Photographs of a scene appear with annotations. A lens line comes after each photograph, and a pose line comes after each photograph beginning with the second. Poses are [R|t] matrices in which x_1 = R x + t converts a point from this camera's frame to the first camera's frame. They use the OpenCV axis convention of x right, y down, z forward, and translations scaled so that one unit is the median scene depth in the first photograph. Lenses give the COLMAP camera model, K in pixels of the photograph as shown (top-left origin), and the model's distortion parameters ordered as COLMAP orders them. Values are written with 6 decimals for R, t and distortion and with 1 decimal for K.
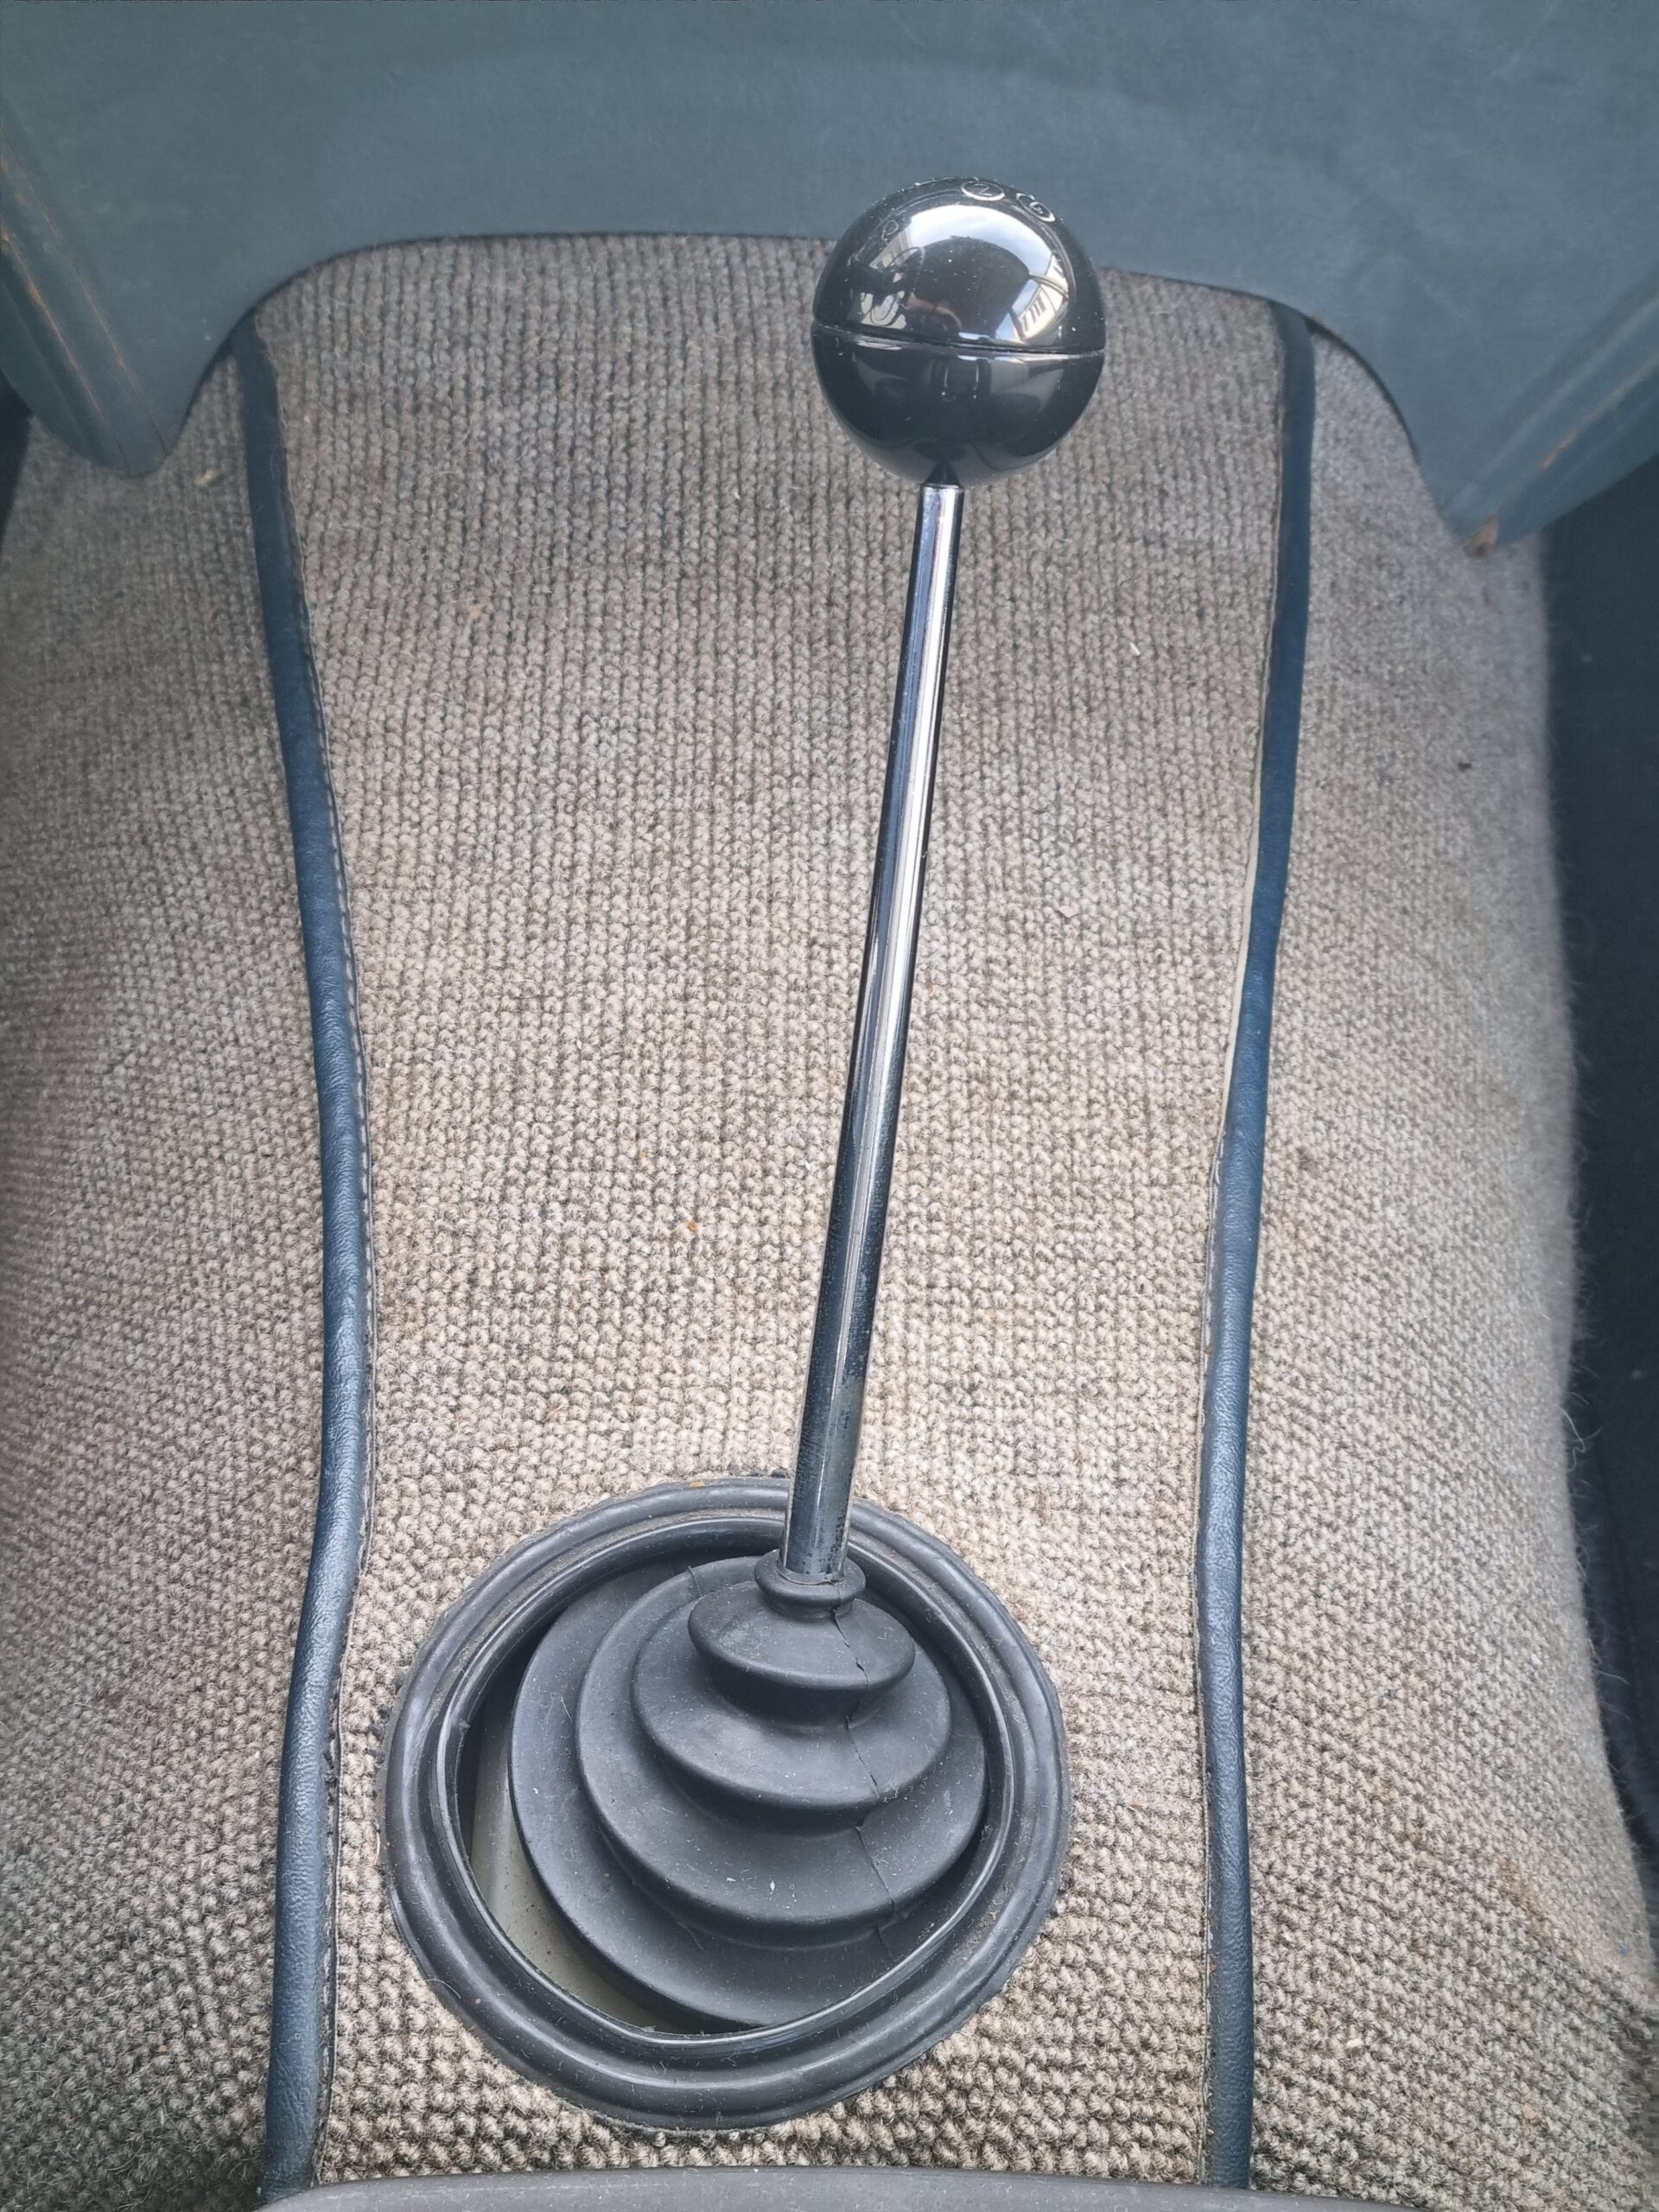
lens RADIAL K [[3436.8, 0, 828.9], [0, 3436.8, 1105.4], [0, 0, 1]] dist [0.028386, 0.000000]
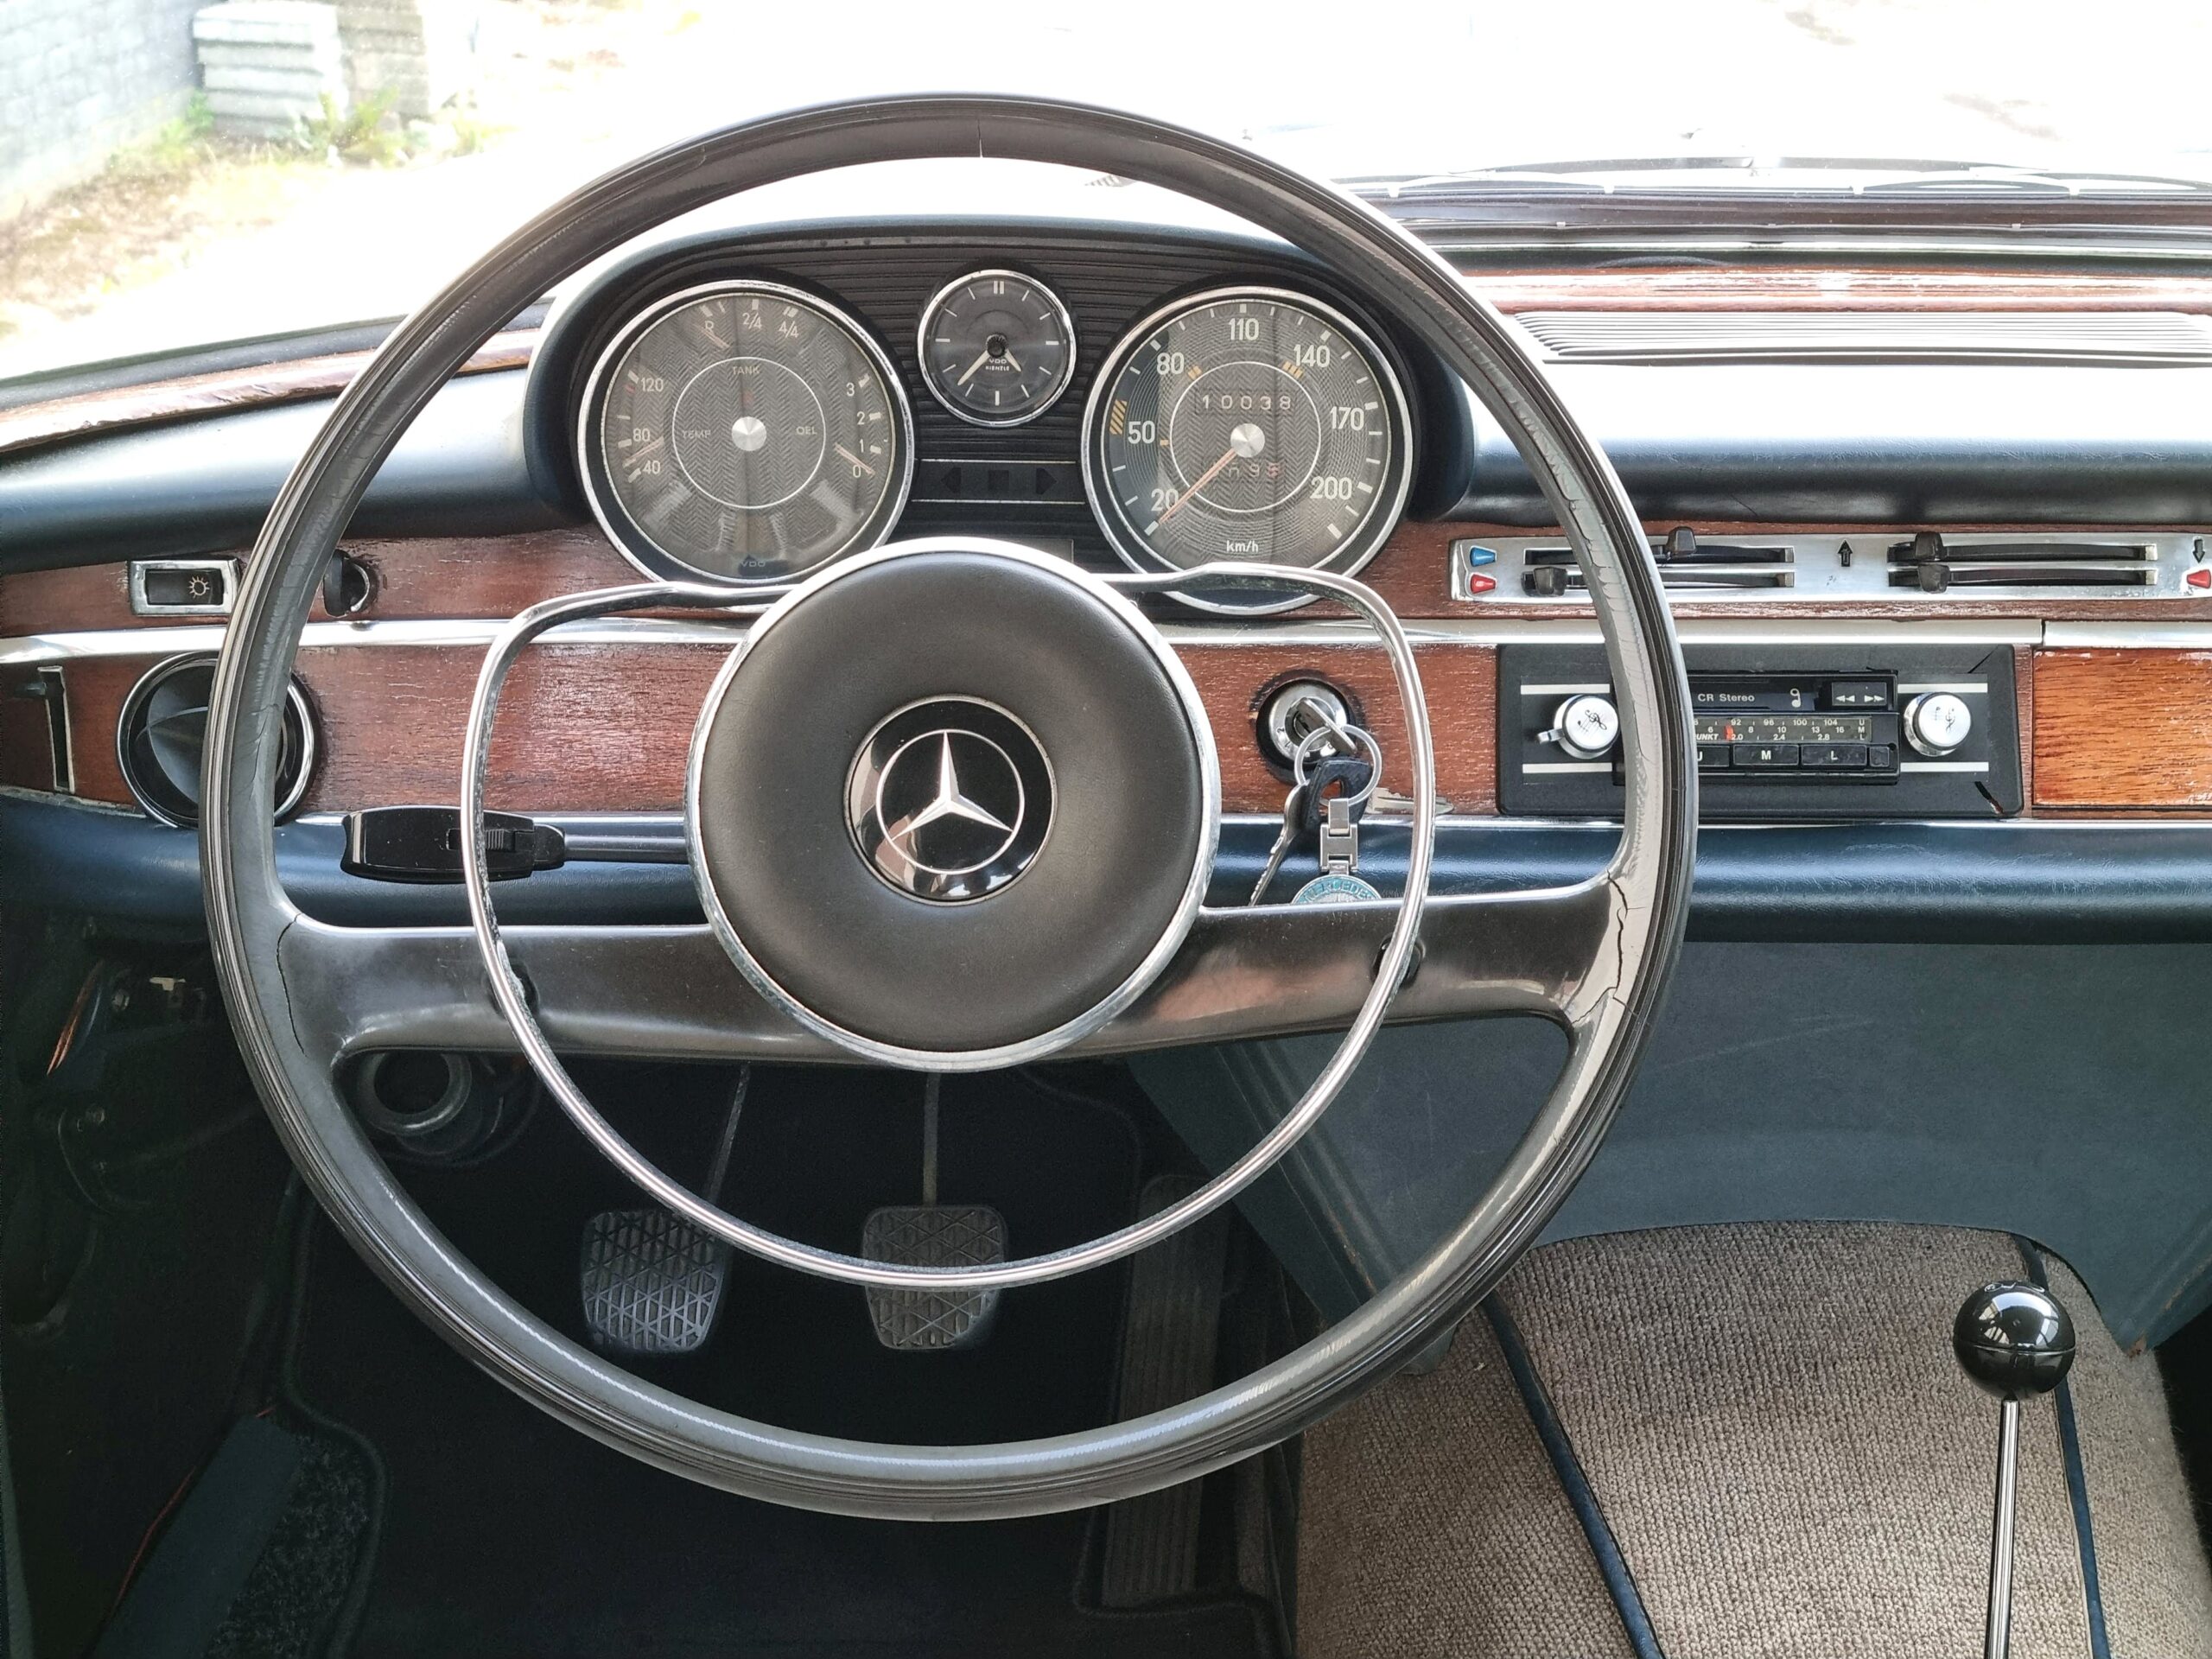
lens RADIAL K [[3436.8, 0, 1102.7], [0, 3436.8, 824.0], [0, 0, 1]] dist [0.028386, 0.000000]
pose [[0.997891, -0.062024, -0.019143, -0.369147], [0.054483, 0.960639, -0.272404, 0.041837], [0.035285, 0.270786, 0.961993, -1.030351]]
